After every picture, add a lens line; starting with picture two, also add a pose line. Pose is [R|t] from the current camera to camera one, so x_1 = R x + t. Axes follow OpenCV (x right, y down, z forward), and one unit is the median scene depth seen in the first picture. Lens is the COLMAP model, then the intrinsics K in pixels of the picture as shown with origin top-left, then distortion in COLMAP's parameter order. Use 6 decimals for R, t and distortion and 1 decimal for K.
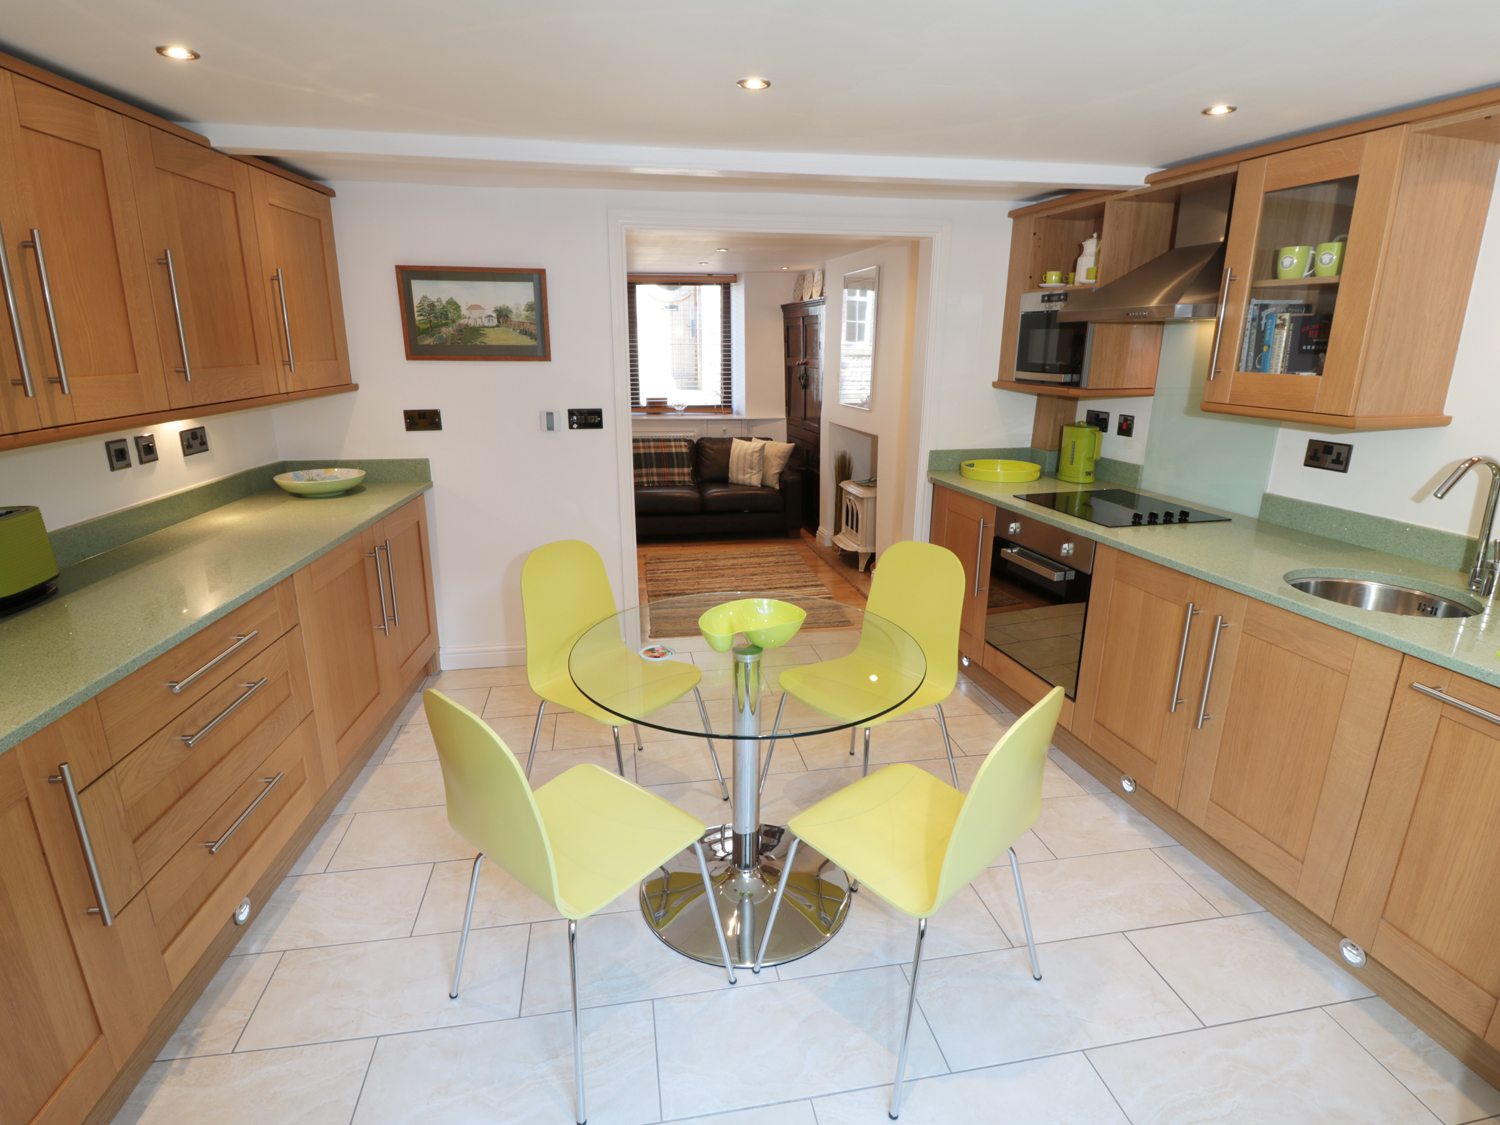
lens RADIAL K [[783.5, 0, 749.3], [0, 783.5, 562.8], [0, 0, 1]] dist [-0.004819, -0.009073]
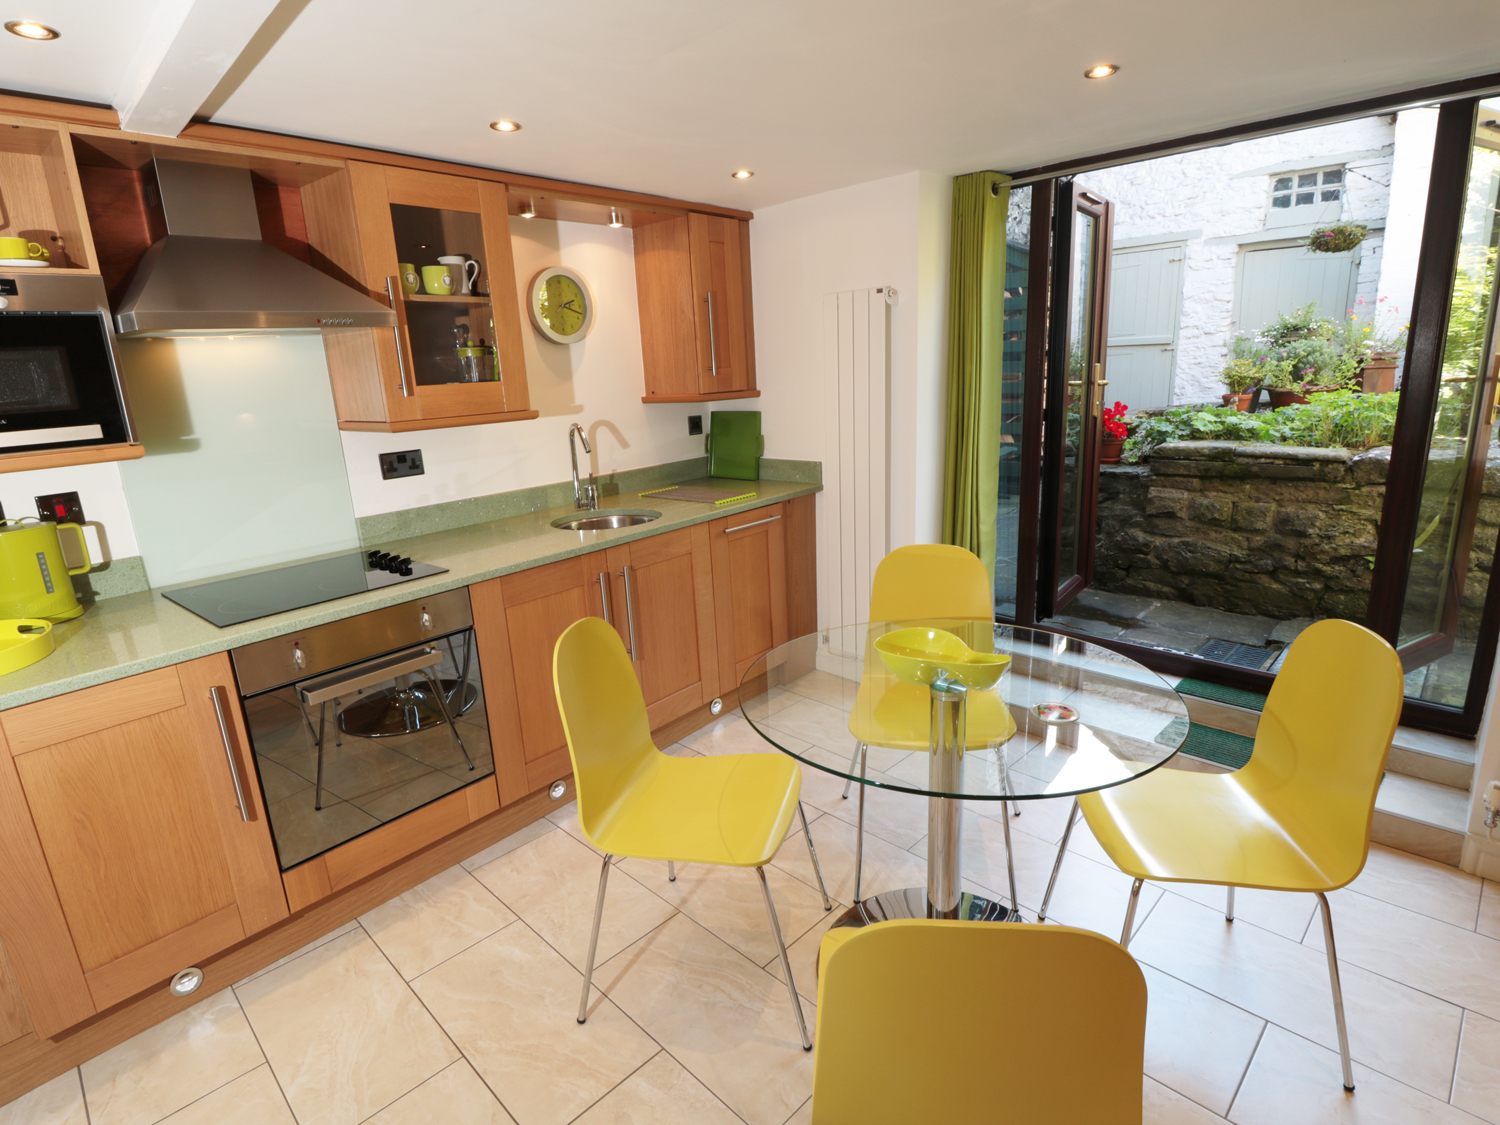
lens RADIAL K [[783.5, 0, 750.2], [0, 783.5, 563.6], [0, 0, 1]] dist [-0.004819, -0.009073]
pose [[-0.583848, -0.196295, 0.787775, -0.417505], [0.246982, 0.881395, 0.402670, -0.333957], [-0.773383, 0.429664, -0.466119, 1.194153]]
